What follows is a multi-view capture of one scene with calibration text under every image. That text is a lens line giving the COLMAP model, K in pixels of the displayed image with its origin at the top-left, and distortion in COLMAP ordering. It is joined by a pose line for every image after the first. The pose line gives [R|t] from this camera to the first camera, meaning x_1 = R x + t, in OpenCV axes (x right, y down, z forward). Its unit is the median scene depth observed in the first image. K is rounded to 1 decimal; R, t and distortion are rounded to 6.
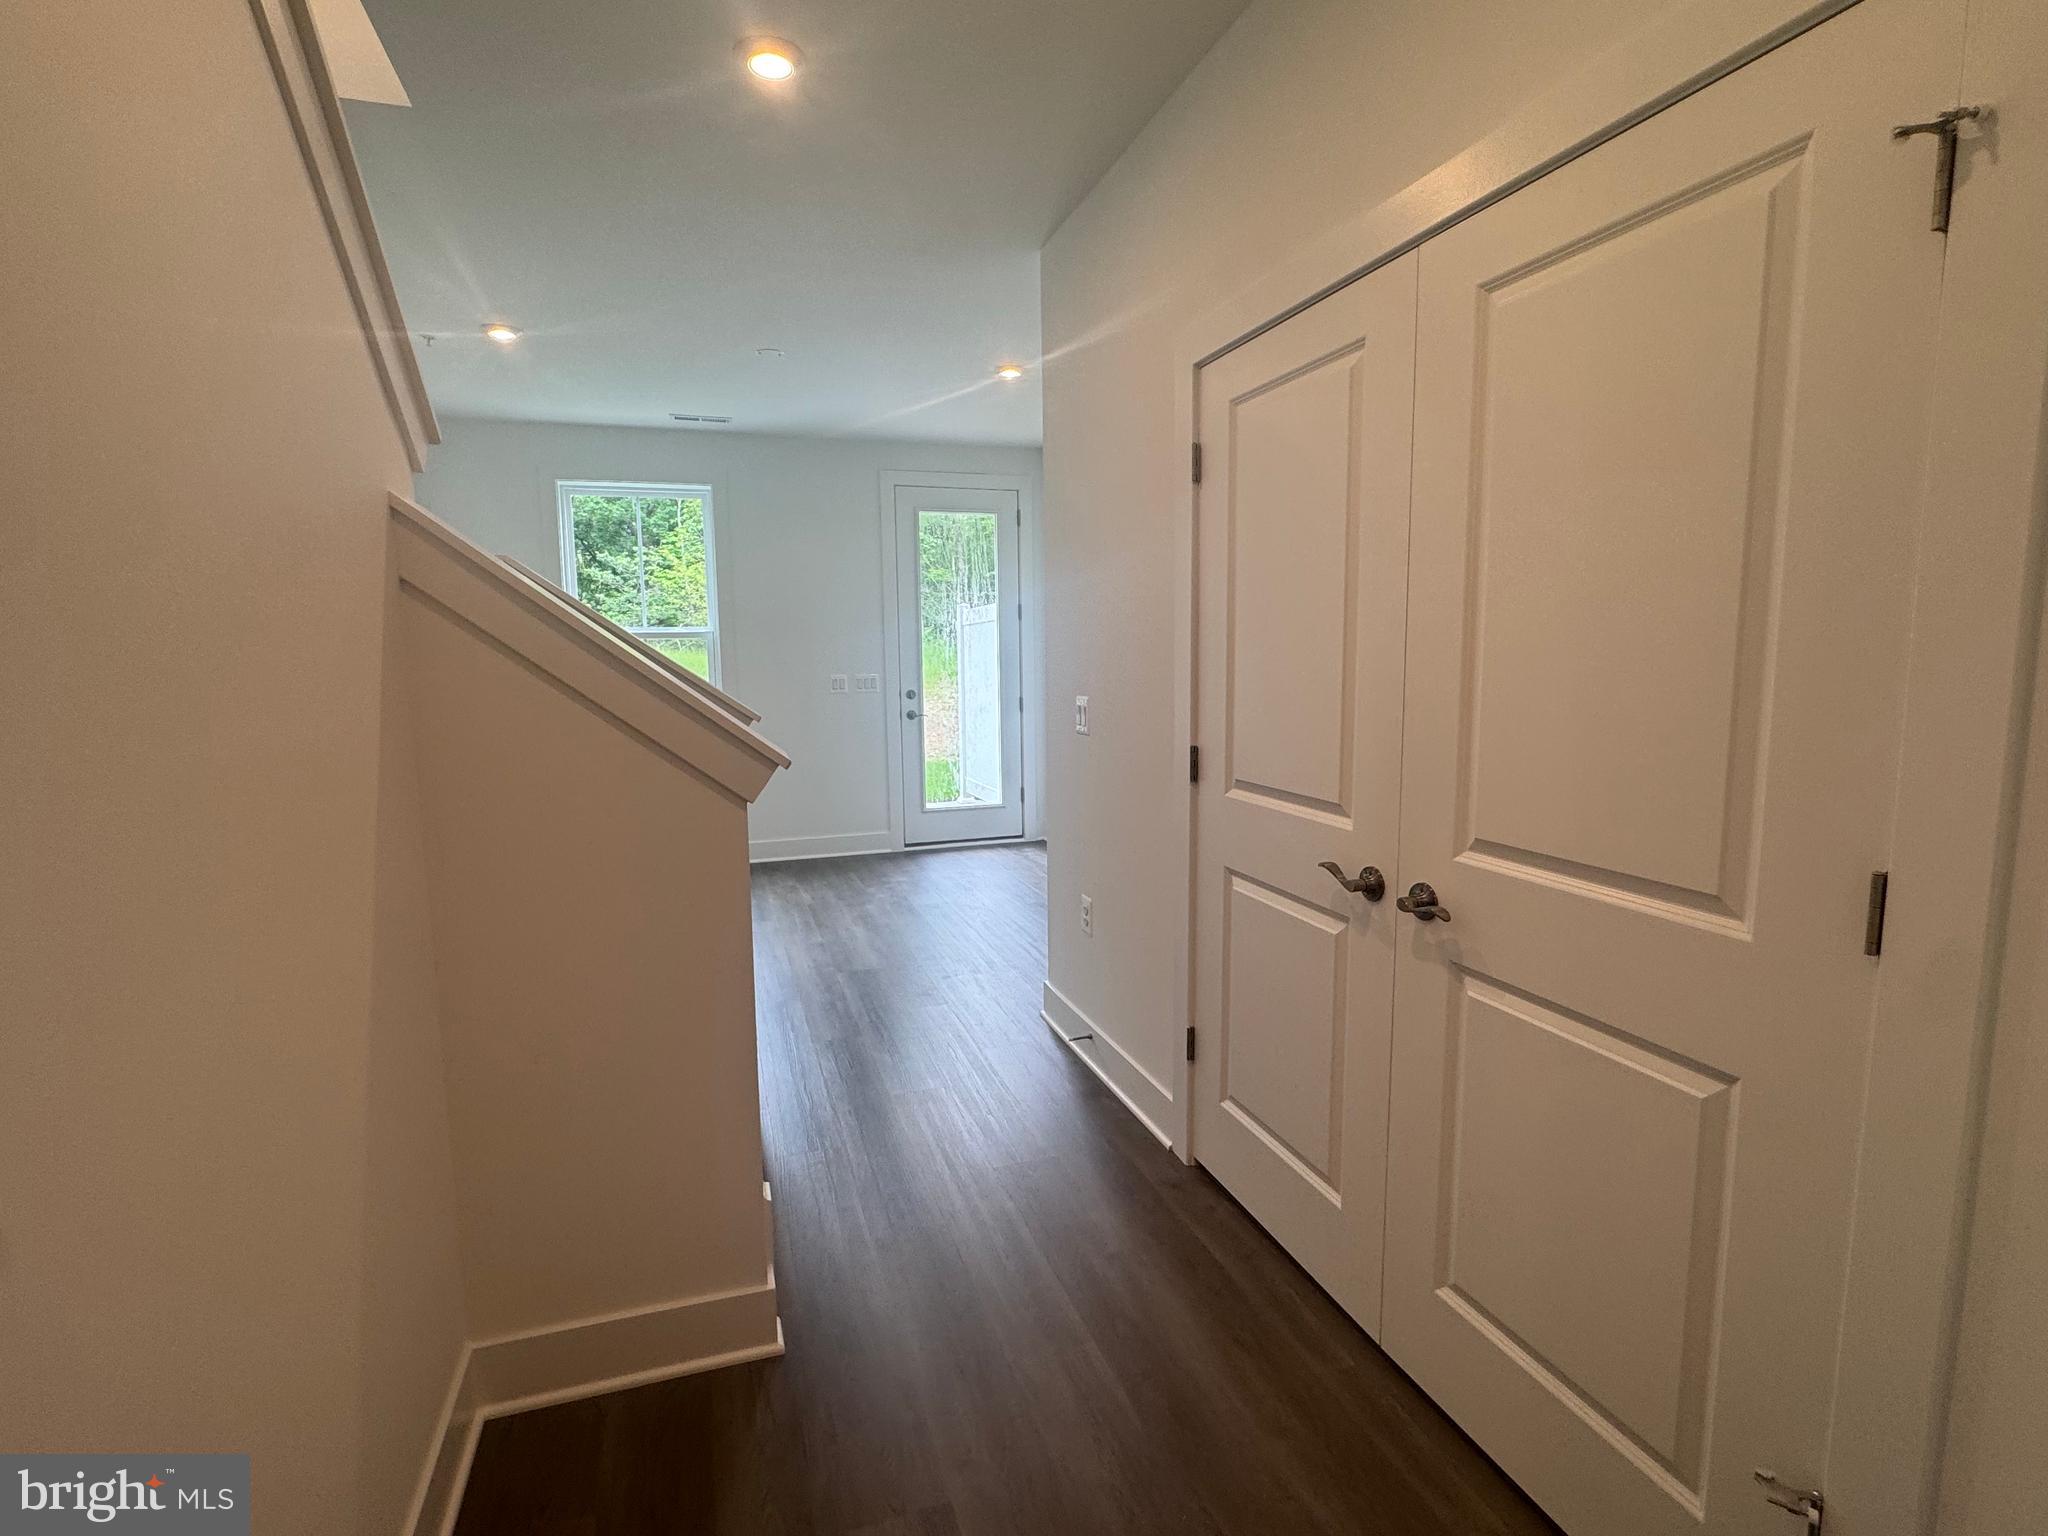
lens RADIAL K [[978.2, 0, 1030.7], [0, 978.2, 771.1], [0, 0, 1]] dist [-0.002366, -0.000658]
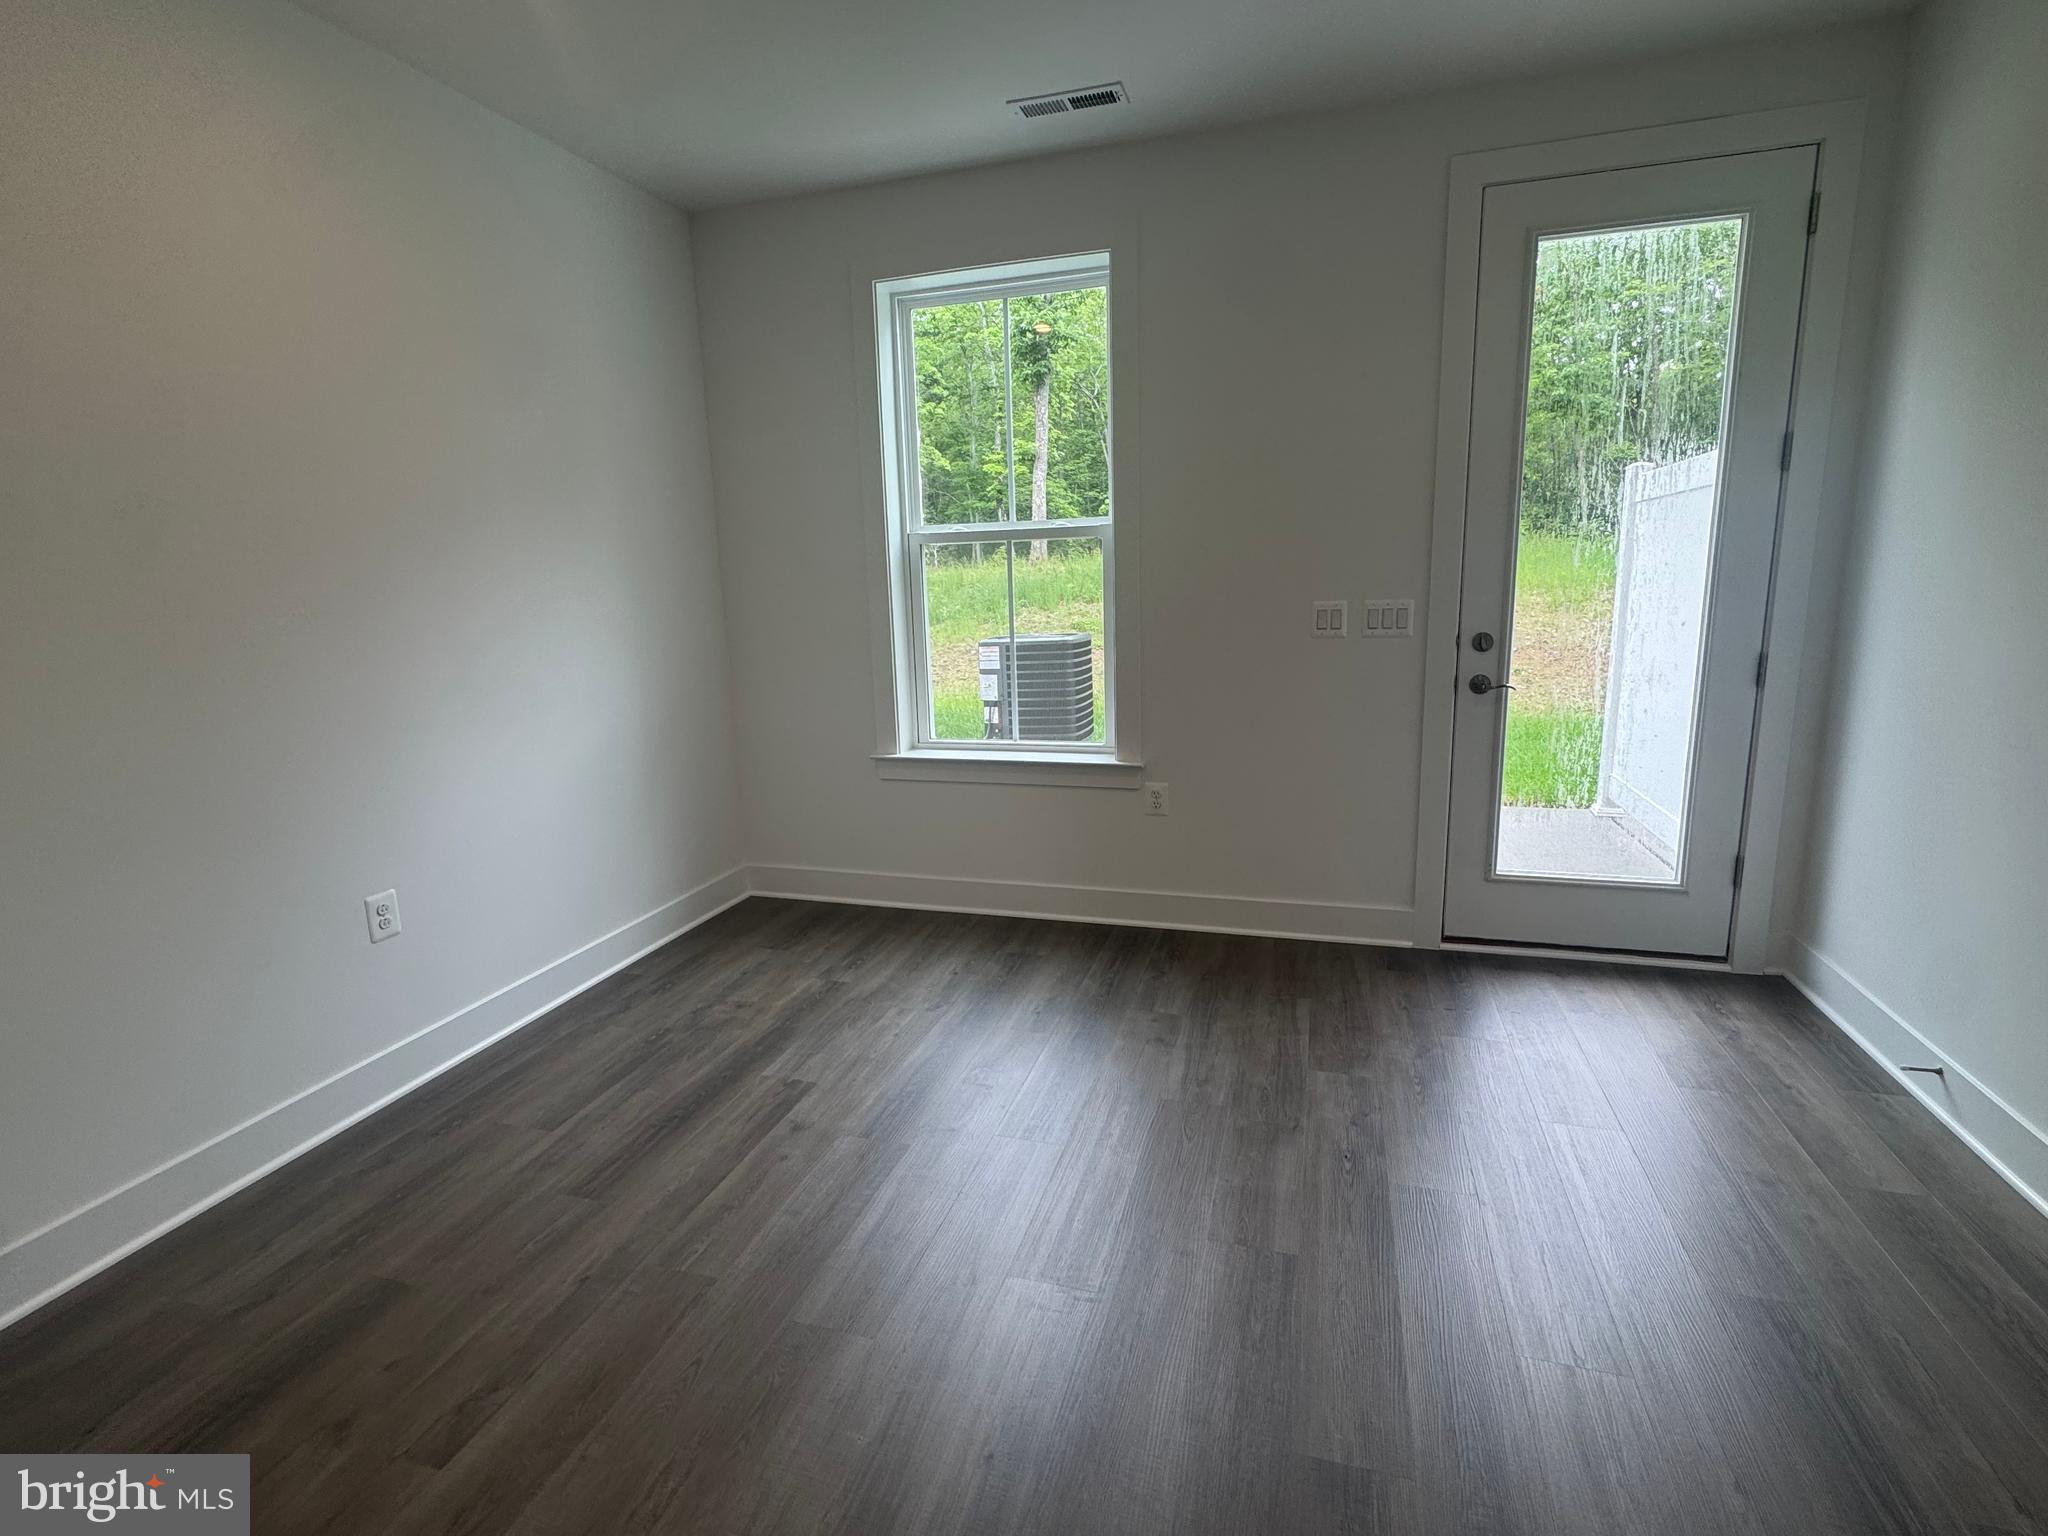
lens RADIAL K [[978.2, 0, 1030.7], [0, 978.2, 771.1], [0, 0, 1]] dist [-0.002366, -0.000658]
pose [[0.819526, 0.098425, -0.564526, -0.025611], [-0.058043, 0.994330, 0.089100, -0.044879], [0.570095, -0.040253, 0.820592, 0.469422]]
